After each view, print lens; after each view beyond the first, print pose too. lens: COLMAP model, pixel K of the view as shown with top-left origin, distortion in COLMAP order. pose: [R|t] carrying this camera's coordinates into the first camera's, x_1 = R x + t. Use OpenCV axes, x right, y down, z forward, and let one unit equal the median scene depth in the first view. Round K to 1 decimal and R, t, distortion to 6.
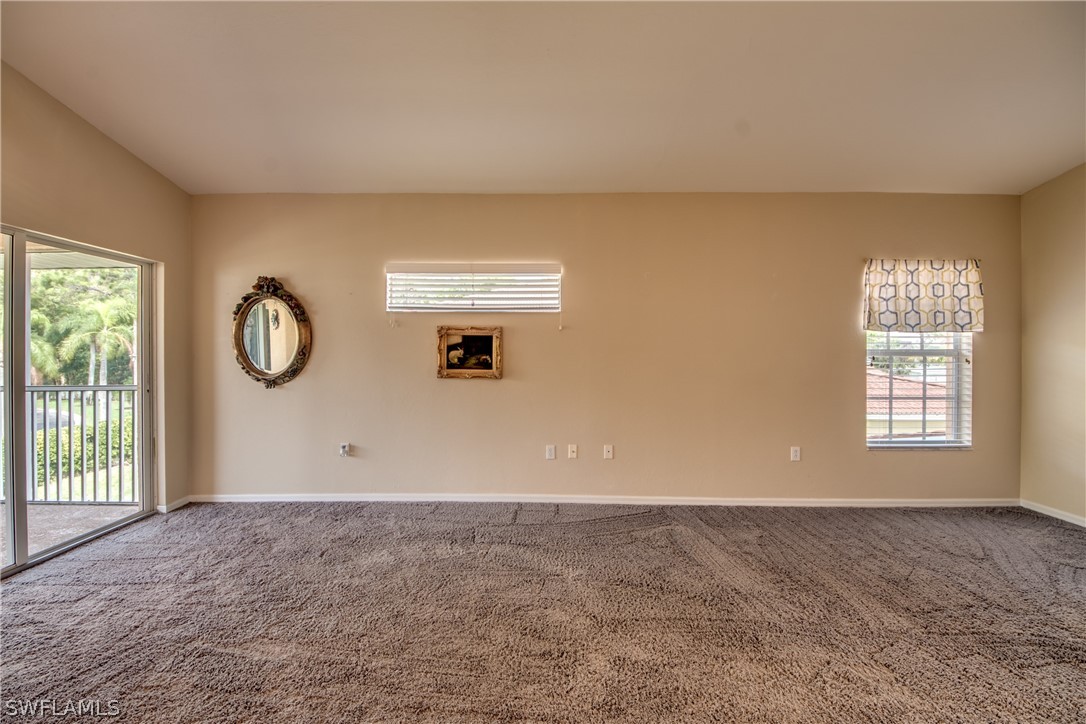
lens RADIAL K [[404.9, 0, 515.0], [0, 404.9, 356.7], [0, 0, 1]] dist [0.000755, -0.000128]
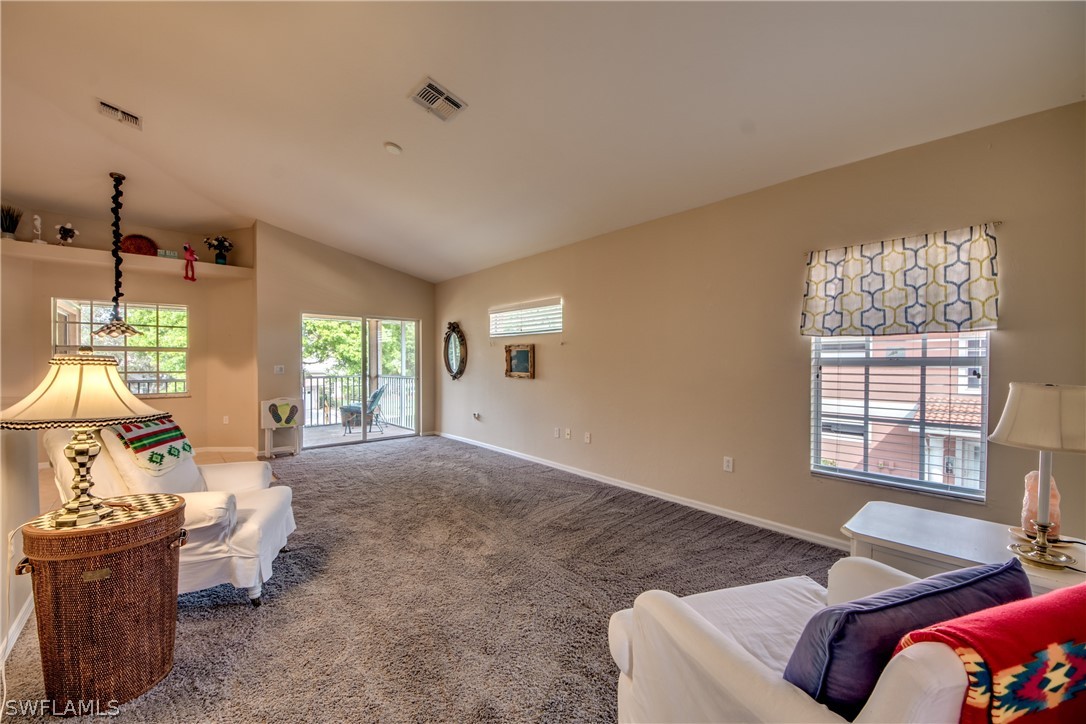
lens RADIAL K [[414.6, 0, 537.3], [0, 414.6, 370.0], [0, 0, 1]] dist [-0.014545, -0.004314]
pose [[0.667647, 0.014806, -0.744330, 1.120576], [-0.004744, 0.999867, 0.015633, -0.002588], [0.744463, -0.006906, 0.667629, -0.011272]]
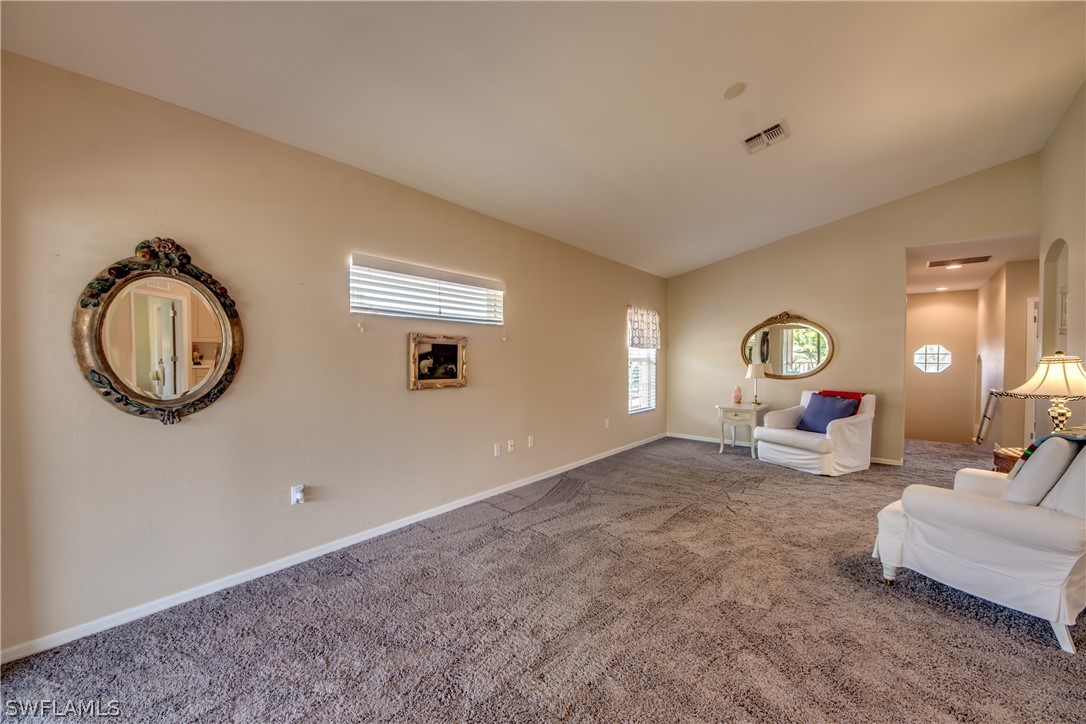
lens RADIAL K [[414.6, 0, 537.3], [0, 414.6, 370.0], [0, 0, 1]] dist [-0.014545, -0.004314]
pose [[0.637864, -0.024578, 0.769756, -0.728779], [0.008782, 0.999658, 0.024640, -0.013152], [-0.770099, -0.008957, 0.637862, 0.183482]]
